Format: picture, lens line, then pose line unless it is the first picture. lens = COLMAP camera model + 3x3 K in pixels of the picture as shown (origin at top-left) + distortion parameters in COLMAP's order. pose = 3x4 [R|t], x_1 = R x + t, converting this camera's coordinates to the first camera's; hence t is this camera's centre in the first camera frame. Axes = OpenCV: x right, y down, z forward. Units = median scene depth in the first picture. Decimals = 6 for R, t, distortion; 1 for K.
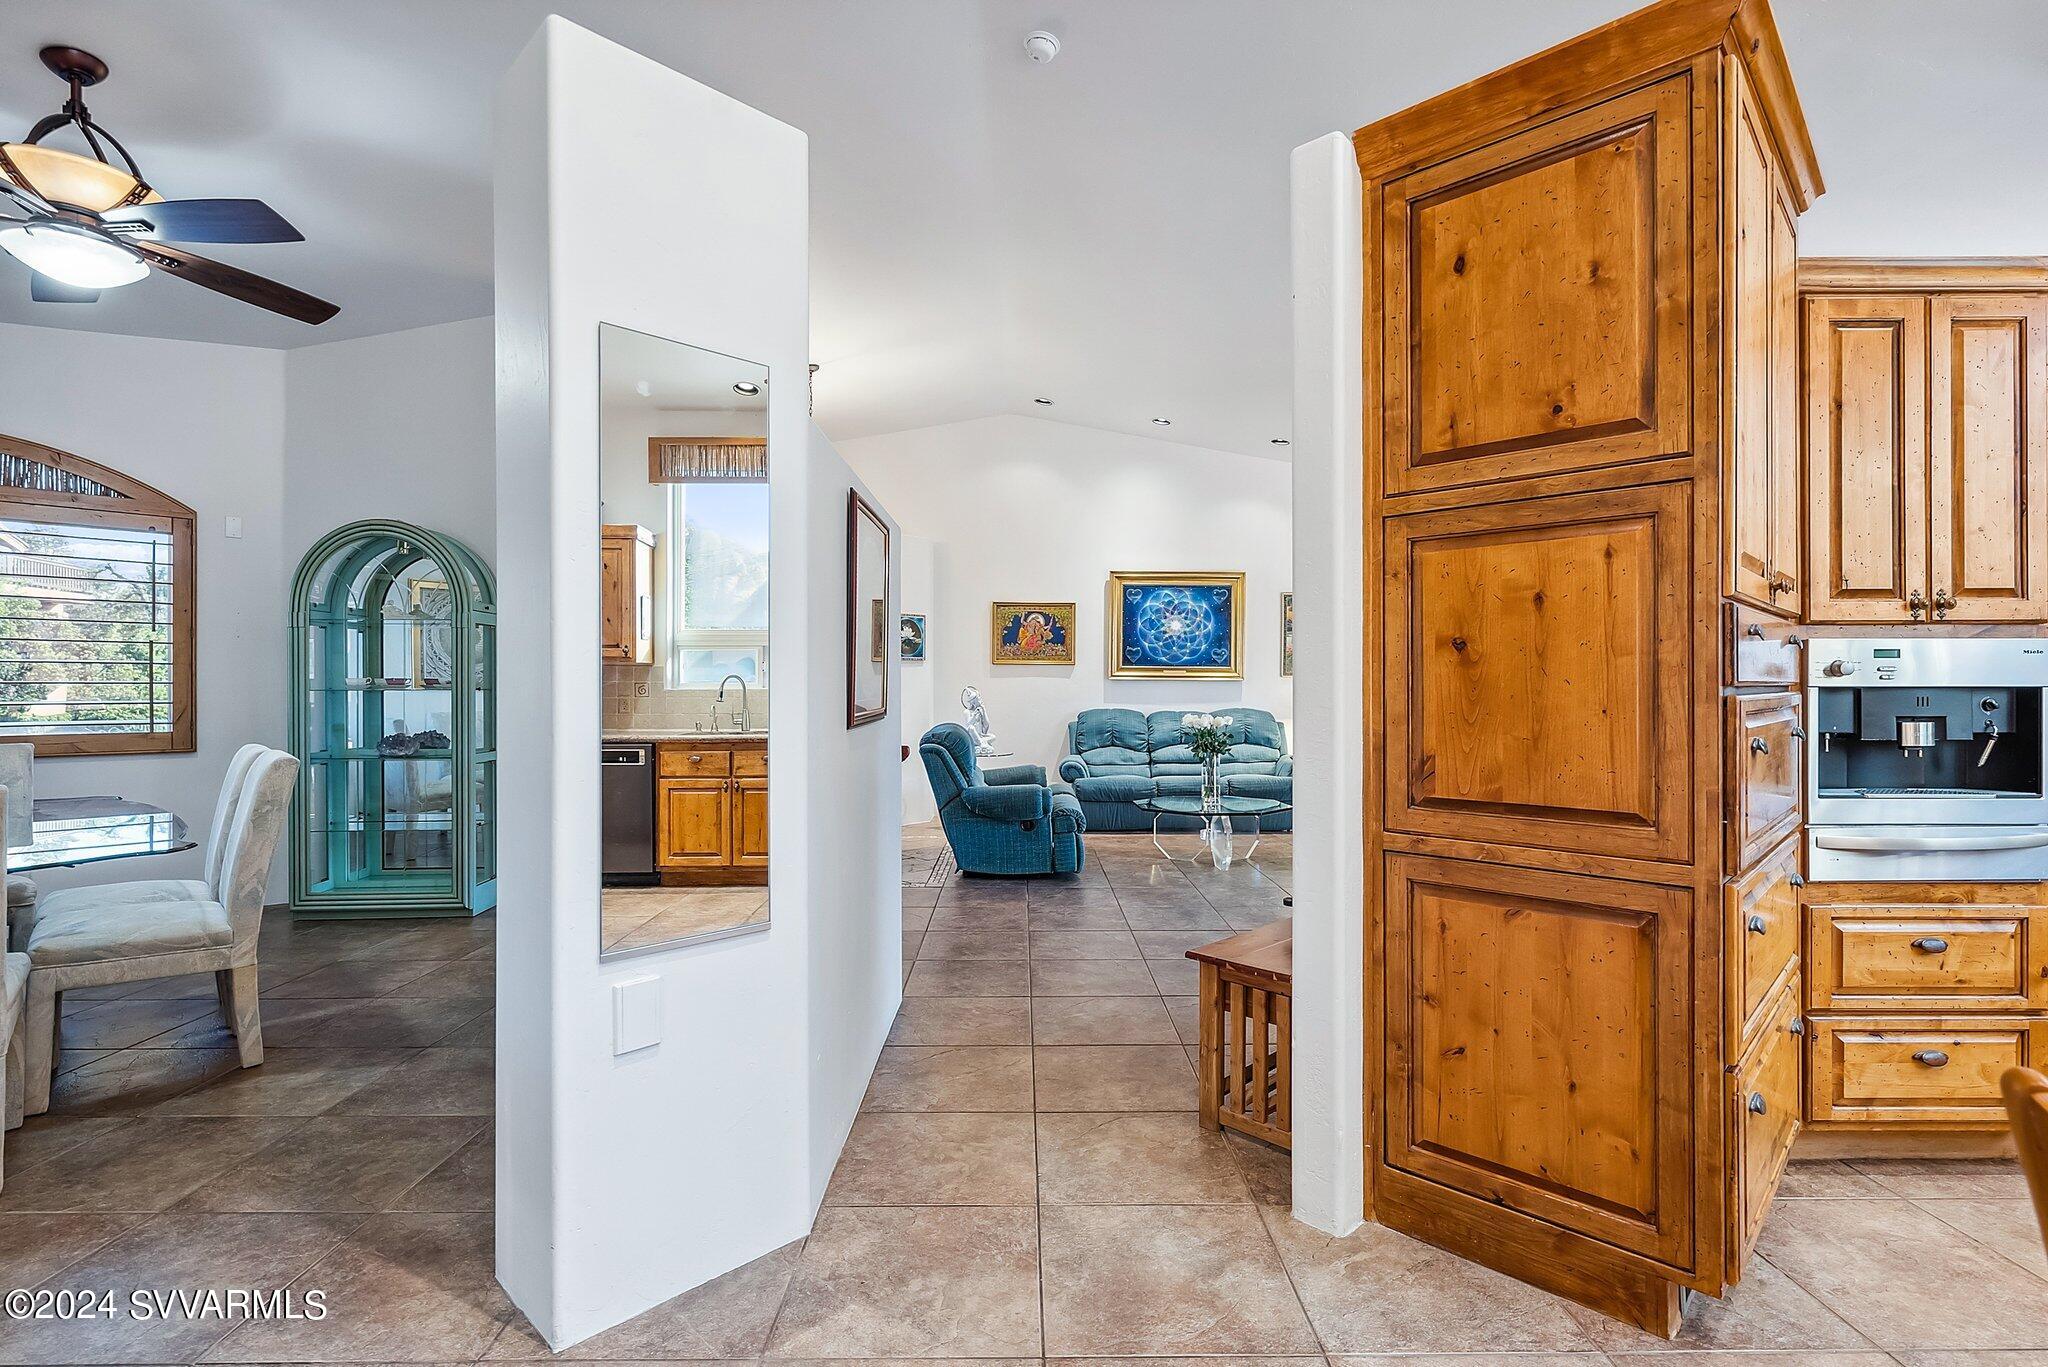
lens RADIAL K [[928.1, 0, 1021.4], [0, 928.1, 681.5], [0, 0, 1]] dist [0.002373, -0.000046]
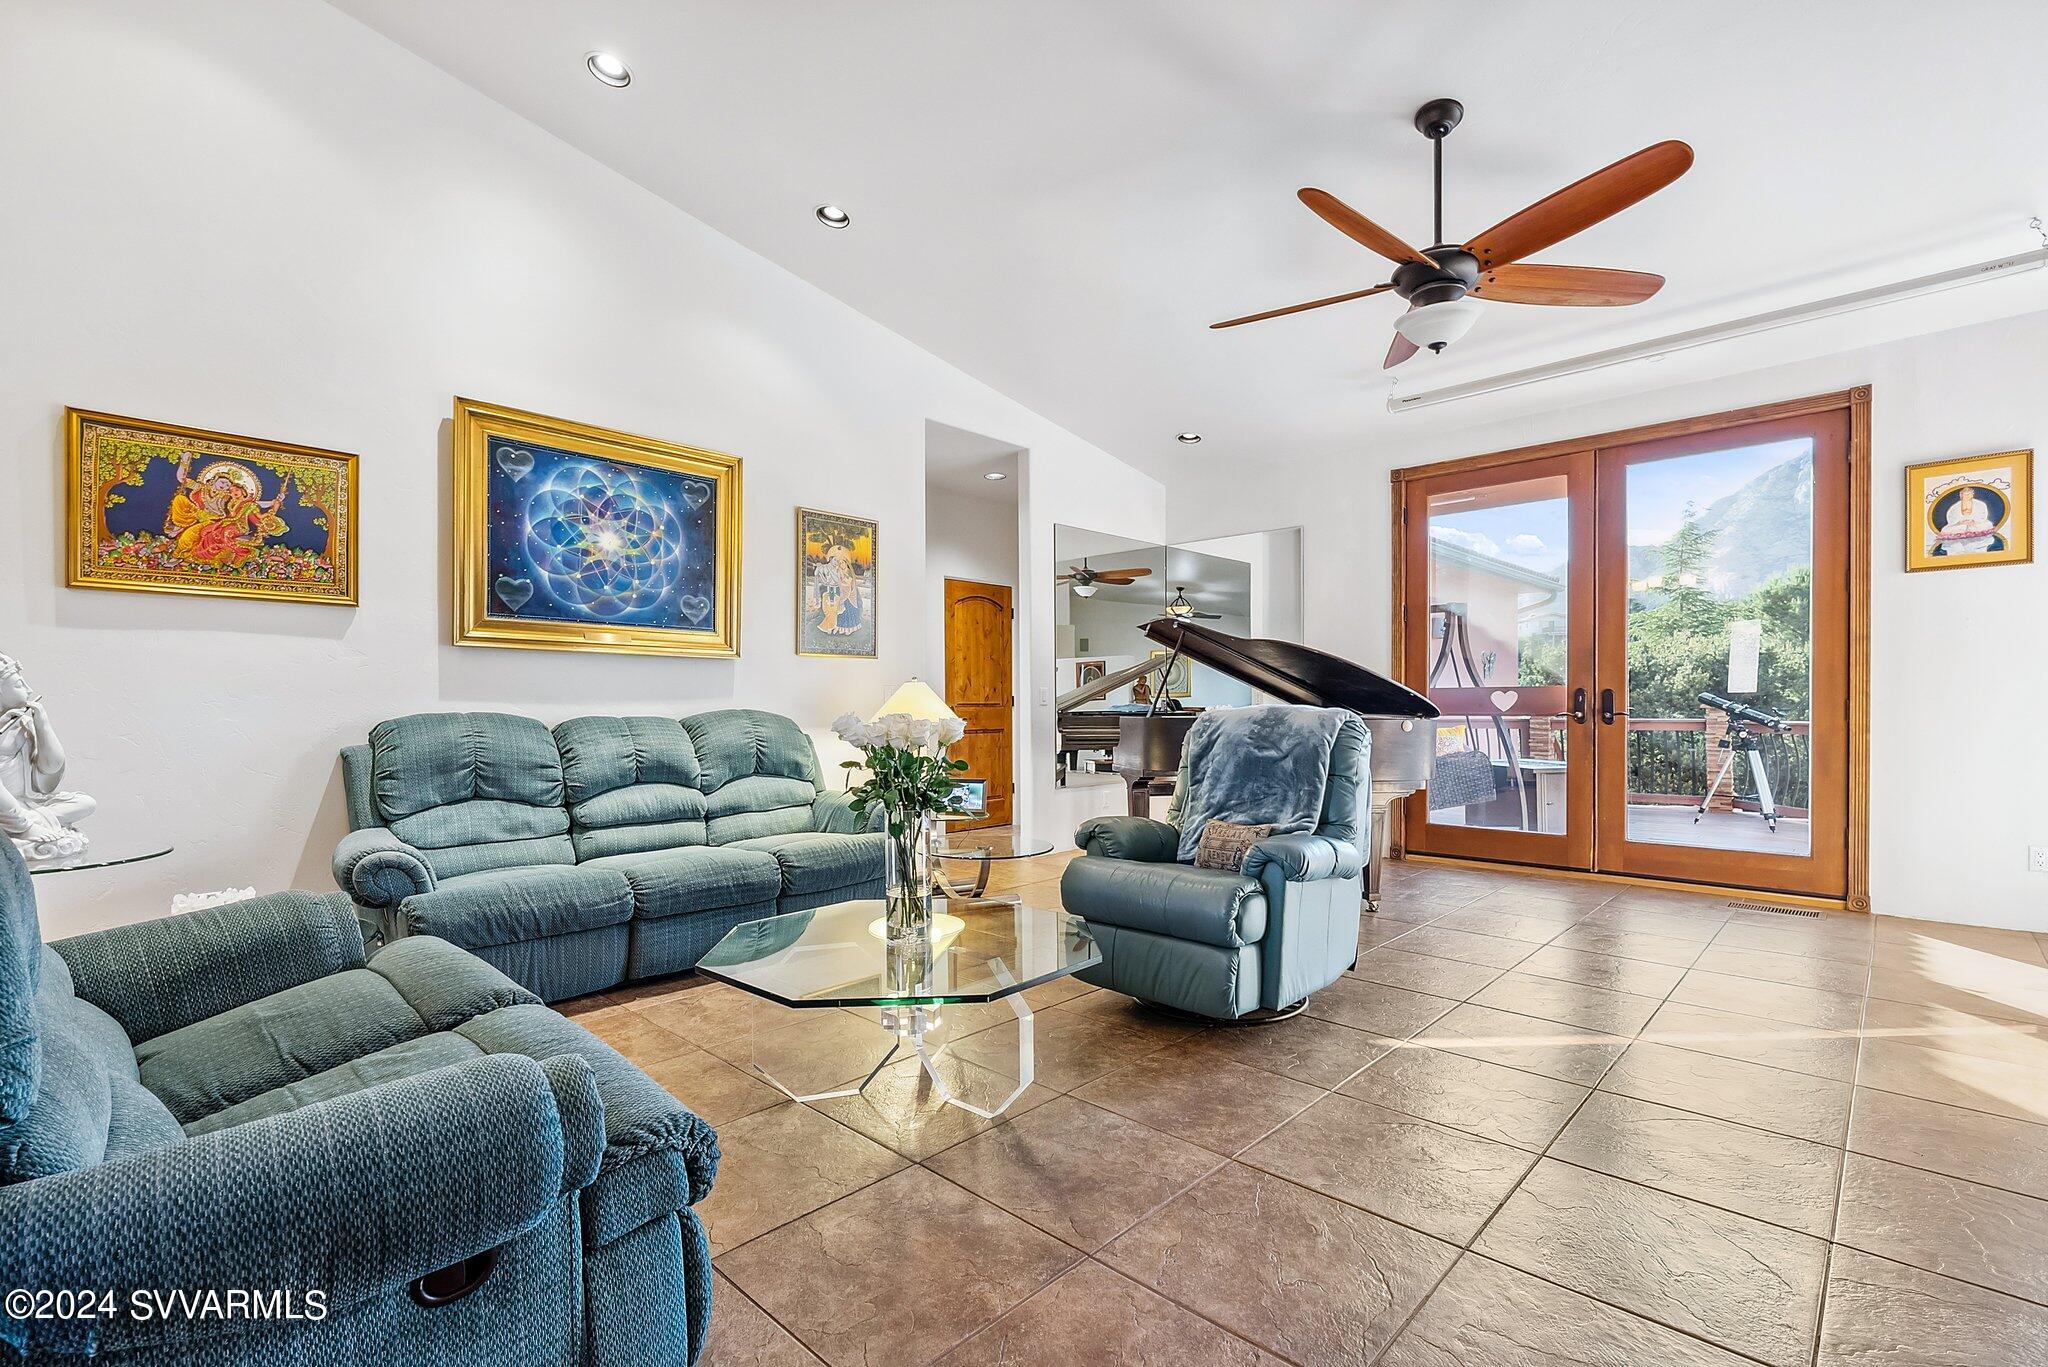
lens RADIAL K [[928.1, 0, 1033.2], [0, 928.1, 710.1], [0, 0, 1]] dist [0.002373, -0.000046]
pose [[0.692294, -0.008261, 0.721569, -0.031911], [0.000118, 0.999936, 0.011335, 0.022862], [-0.721616, -0.007762, 0.692250, 0.501856]]
